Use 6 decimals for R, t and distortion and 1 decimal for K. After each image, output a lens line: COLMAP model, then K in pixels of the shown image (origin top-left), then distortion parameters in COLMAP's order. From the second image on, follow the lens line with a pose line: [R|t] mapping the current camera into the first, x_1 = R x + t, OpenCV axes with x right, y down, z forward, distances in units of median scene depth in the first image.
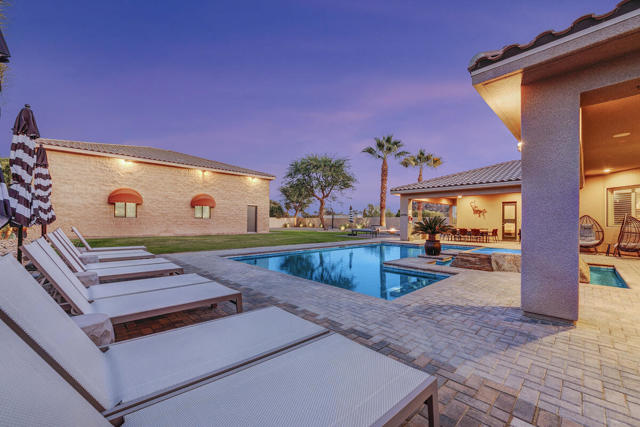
lens RADIAL K [[257.6, 0, 320.4], [0, 257.6, 219.5], [0, 0, 1]] dist [-0.012626, -0.000390]
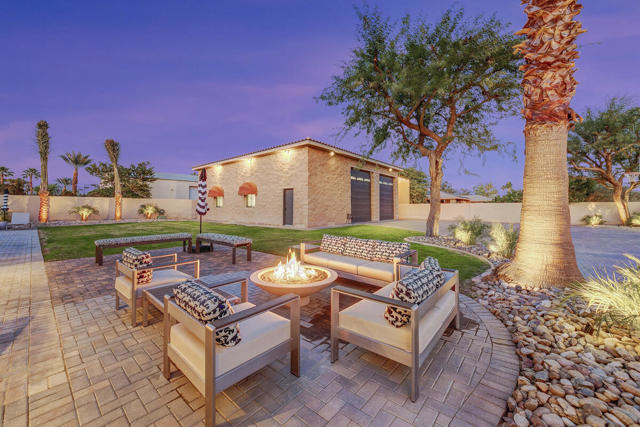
lens RADIAL K [[249.0, 0, 316.9], [0, 249.0, 199.0], [0, 0, 1]] dist [-0.008456, -0.000058]
pose [[0.089194, -0.043853, -0.995048, 0.506621], [0.007237, 0.999032, -0.043380, 0.006575], [0.995988, -0.003332, 0.089425, 1.180902]]
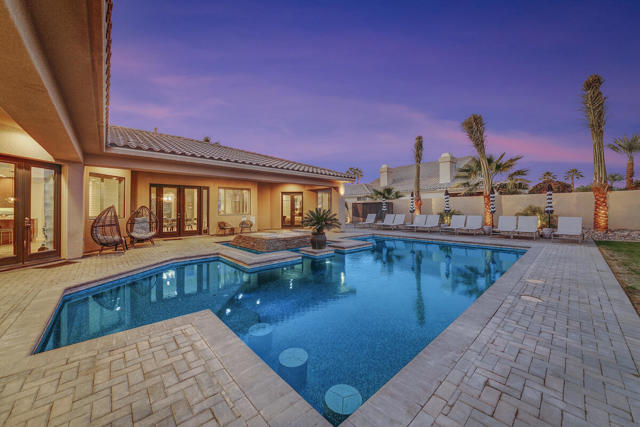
lens RADIAL K [[236.5, 0, 317.0], [0, 236.5, 208.2], [0, 0, 1]] dist [-0.009651, 0.000034]
pose [[-0.999550, -0.004246, 0.029703, 0.190172], [-0.004641, 0.999902, -0.013238, -0.000422], [-0.029643, -0.013370, -0.999471, 0.851925]]
